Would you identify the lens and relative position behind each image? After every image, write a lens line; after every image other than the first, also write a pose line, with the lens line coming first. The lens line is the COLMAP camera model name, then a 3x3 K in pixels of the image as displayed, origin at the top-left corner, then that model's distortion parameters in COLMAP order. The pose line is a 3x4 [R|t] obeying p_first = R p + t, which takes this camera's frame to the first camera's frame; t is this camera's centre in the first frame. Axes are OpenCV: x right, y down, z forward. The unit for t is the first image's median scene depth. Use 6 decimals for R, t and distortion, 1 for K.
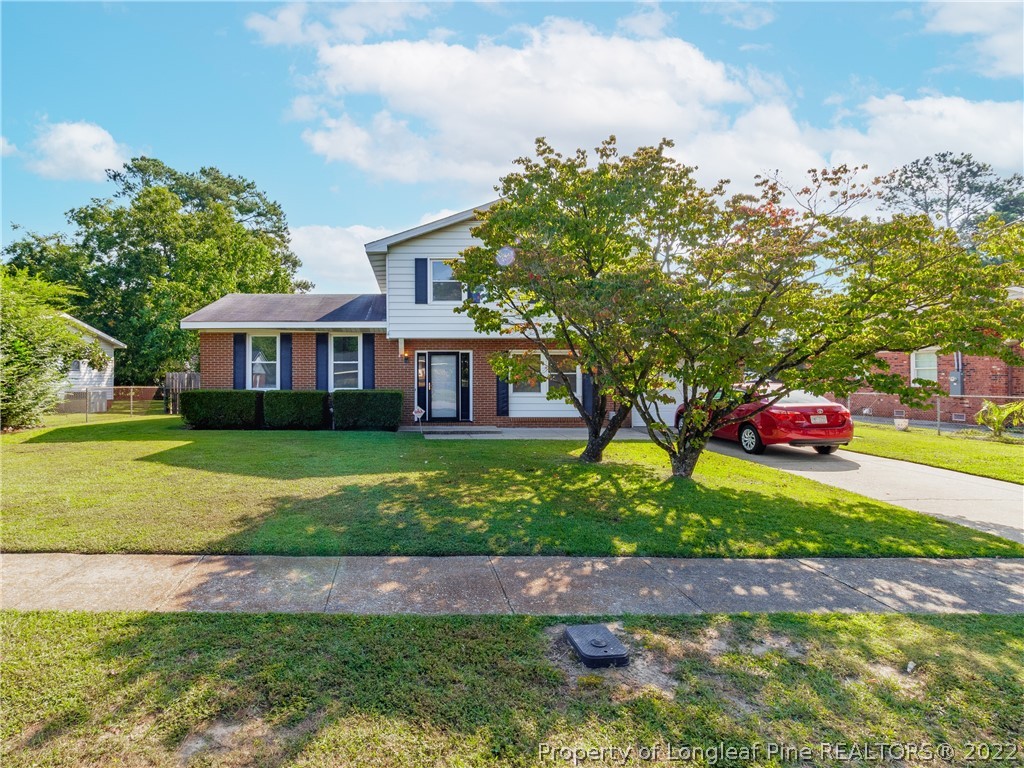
lens RADIAL K [[515.5, 0, 512.0], [0, 515.5, 384.0], [0, 0, 1]] dist [0.001083, 0.000342]
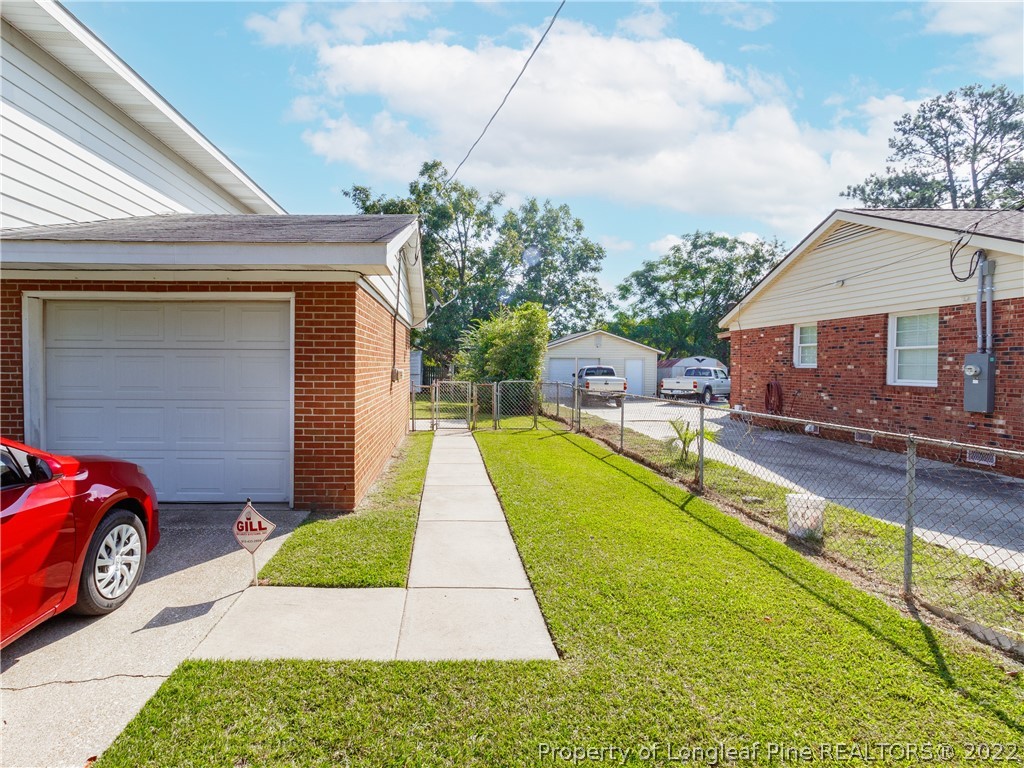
lens RADIAL K [[537.0, 0, 512.0], [0, 537.0, 384.0], [0, 0, 1]] dist [-0.000517, 0.000289]
pose [[0.999947, 0.010243, -0.000901, 0.557047], [-0.010208, 0.999424, 0.032352, -0.010980], [0.001231, -0.032341, 0.999476, 0.650844]]
